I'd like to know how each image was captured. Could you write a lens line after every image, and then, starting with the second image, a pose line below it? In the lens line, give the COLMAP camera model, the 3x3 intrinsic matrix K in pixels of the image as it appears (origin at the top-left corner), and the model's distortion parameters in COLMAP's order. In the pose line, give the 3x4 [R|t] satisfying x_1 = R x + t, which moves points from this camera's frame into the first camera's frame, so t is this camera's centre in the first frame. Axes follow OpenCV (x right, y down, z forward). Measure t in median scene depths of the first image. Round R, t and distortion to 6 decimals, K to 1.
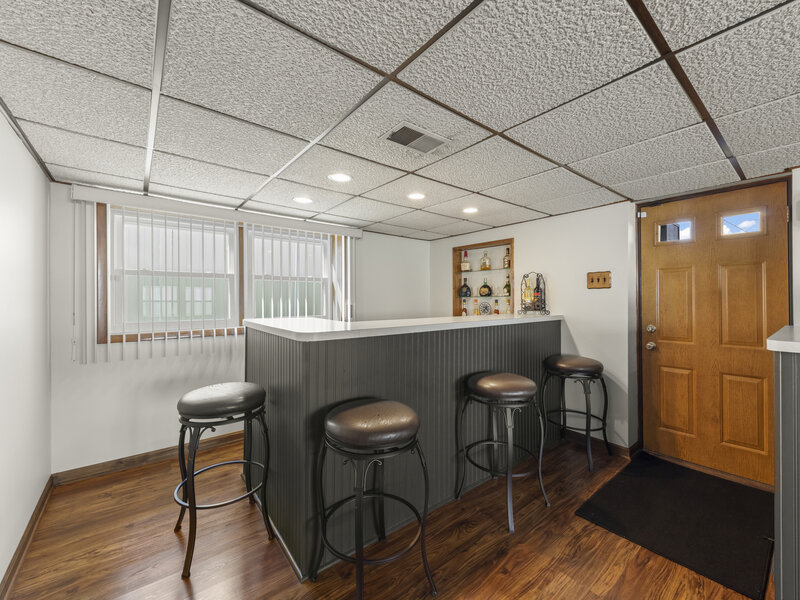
lens RADIAL K [[329.3, 0, 400.0], [0, 329.3, 299.7], [0, 0, 1]] dist [0.001490, 0.000170]
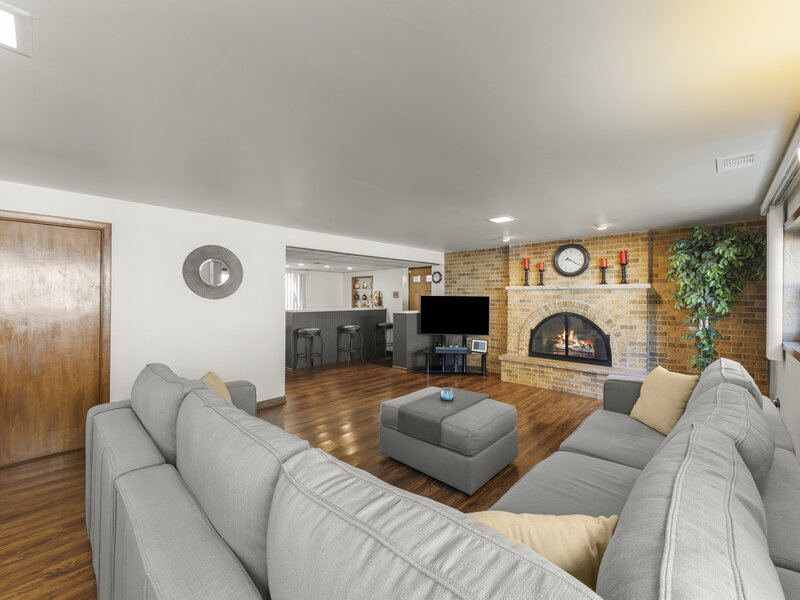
lens RADIAL K [[329.3, 0, 399.7], [0, 329.3, 295.5], [0, 0, 1]] dist [0.001490, 0.000170]
pose [[0.989055, 0.012886, 0.146981, 0.181790], [-0.011288, 0.999868, -0.011704, -0.016642], [-0.147113, 0.009917, 0.989070, -1.412878]]
